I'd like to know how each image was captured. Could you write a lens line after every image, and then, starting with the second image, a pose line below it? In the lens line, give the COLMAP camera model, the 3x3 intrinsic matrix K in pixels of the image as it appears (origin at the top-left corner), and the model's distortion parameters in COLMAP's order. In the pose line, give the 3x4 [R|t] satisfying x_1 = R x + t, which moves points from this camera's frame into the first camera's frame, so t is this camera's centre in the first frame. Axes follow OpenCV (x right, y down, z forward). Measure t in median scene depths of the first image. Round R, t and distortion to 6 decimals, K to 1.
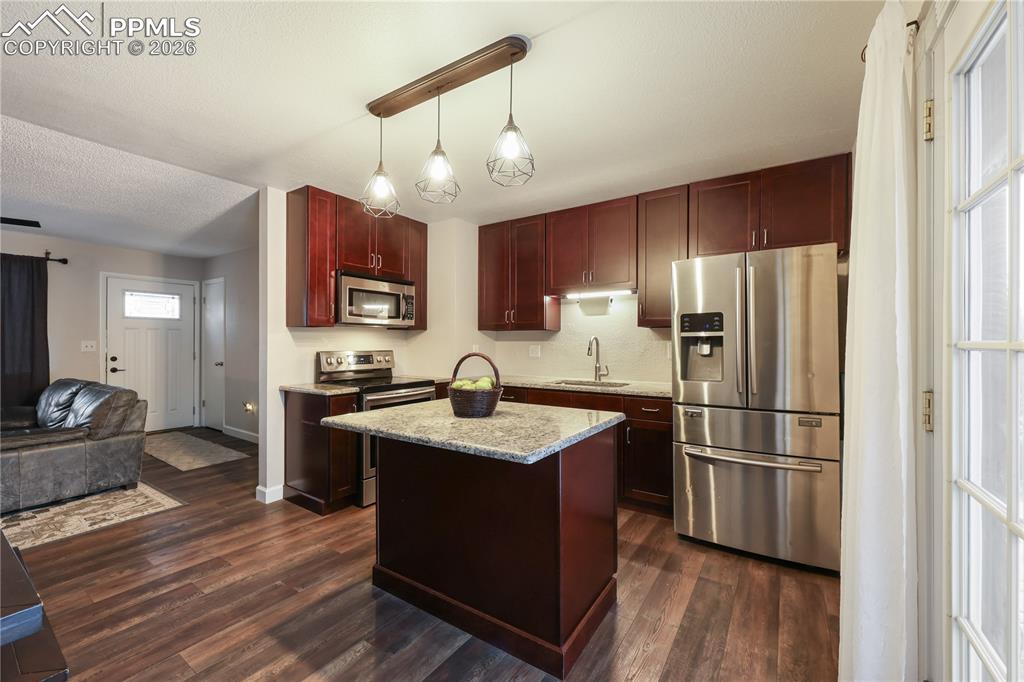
lens RADIAL K [[414.4, 0, 511.4], [0, 414.4, 342.3], [0, 0, 1]] dist [0.000420, 0.000144]
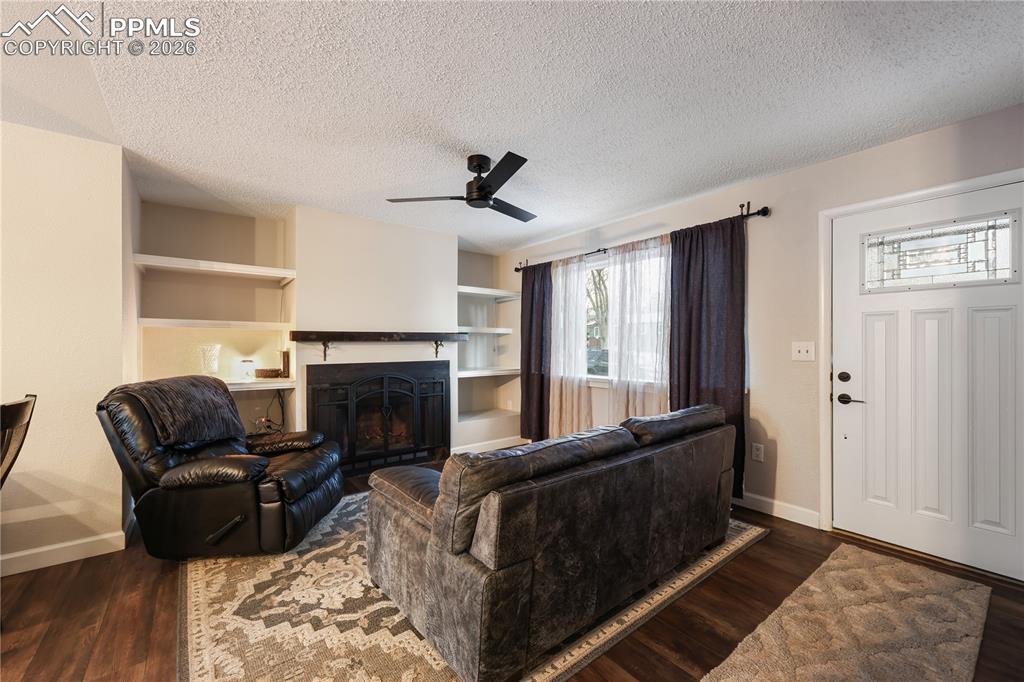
lens RADIAL K [[414.4, 0, 511.4], [0, 414.4, 342.3], [0, 0, 1]] dist [0.000420, 0.000144]
pose [[-0.310514, -0.002875, -0.950565, -0.387819], [0.001698, 0.999992, -0.003579, -0.001172], [0.950567, -0.002725, -0.310507, 0.847961]]
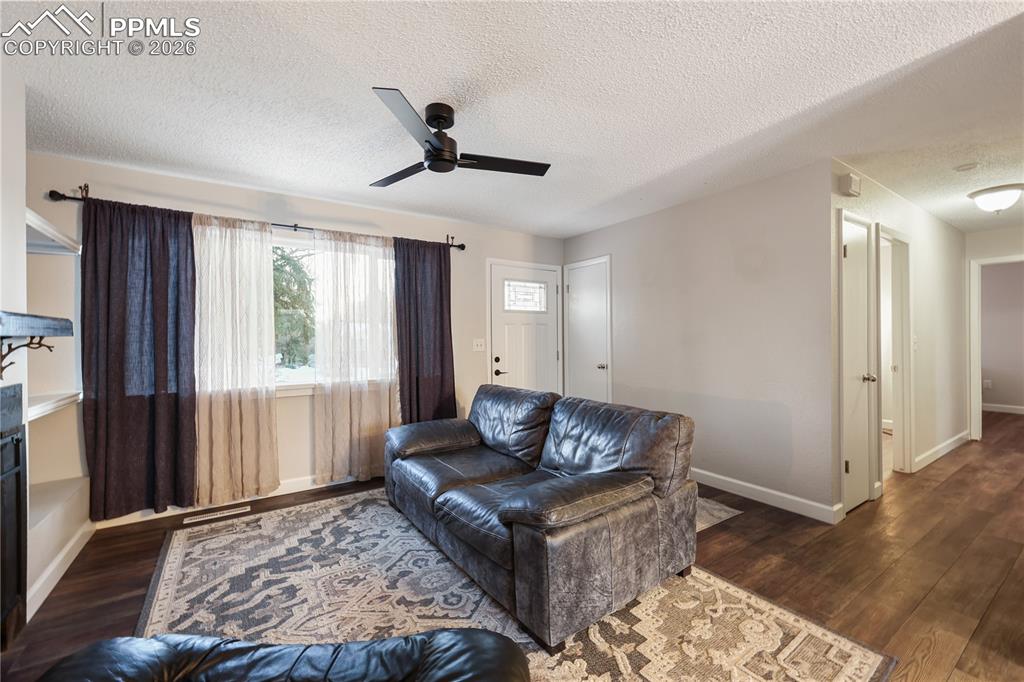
lens RADIAL K [[414.4, 0, 511.4], [0, 414.4, 342.3], [0, 0, 1]] dist [0.000420, 0.000144]
pose [[0.927841, -0.006424, -0.372921, -0.672724], [0.009567, 0.999933, 0.006577, -0.001324], [0.372854, -0.009671, 0.927840, 0.238168]]
